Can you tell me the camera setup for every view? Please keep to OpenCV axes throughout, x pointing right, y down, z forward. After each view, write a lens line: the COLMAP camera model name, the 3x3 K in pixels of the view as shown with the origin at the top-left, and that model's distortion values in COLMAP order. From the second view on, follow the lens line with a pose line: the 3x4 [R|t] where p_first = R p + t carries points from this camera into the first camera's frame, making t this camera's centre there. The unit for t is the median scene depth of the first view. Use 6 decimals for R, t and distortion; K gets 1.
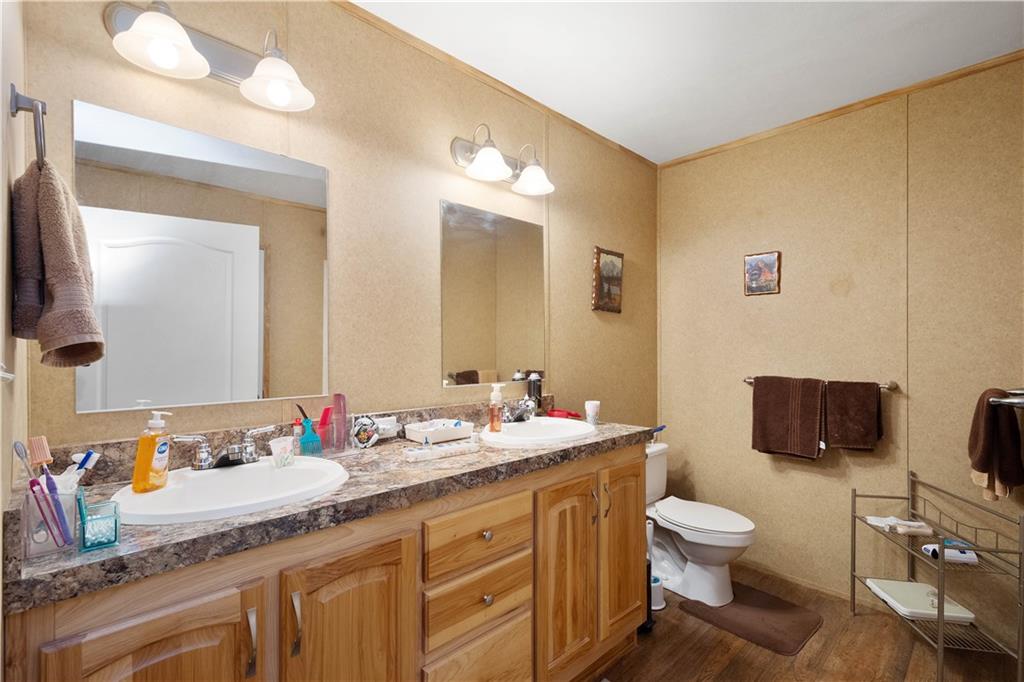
lens RADIAL K [[455.9, 0, 509.1], [0, 455.9, 349.1], [0, 0, 1]] dist [0.004225, -0.000976]
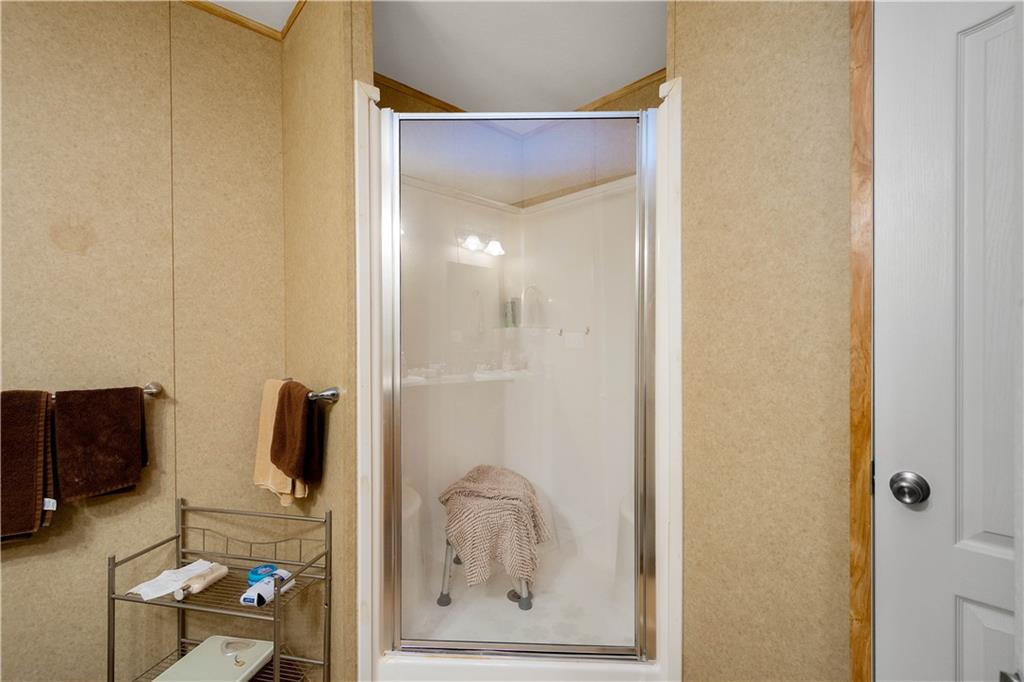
lens RADIAL K [[455.9, 0, 510.5], [0, 455.9, 346.8], [0, 0, 1]] dist [0.004225, -0.000976]
pose [[0.017544, -0.011001, 0.999786, 0.128821], [0.001587, 0.999939, 0.010975, 0.006742], [-0.999845, 0.001394, 0.017561, 0.430888]]
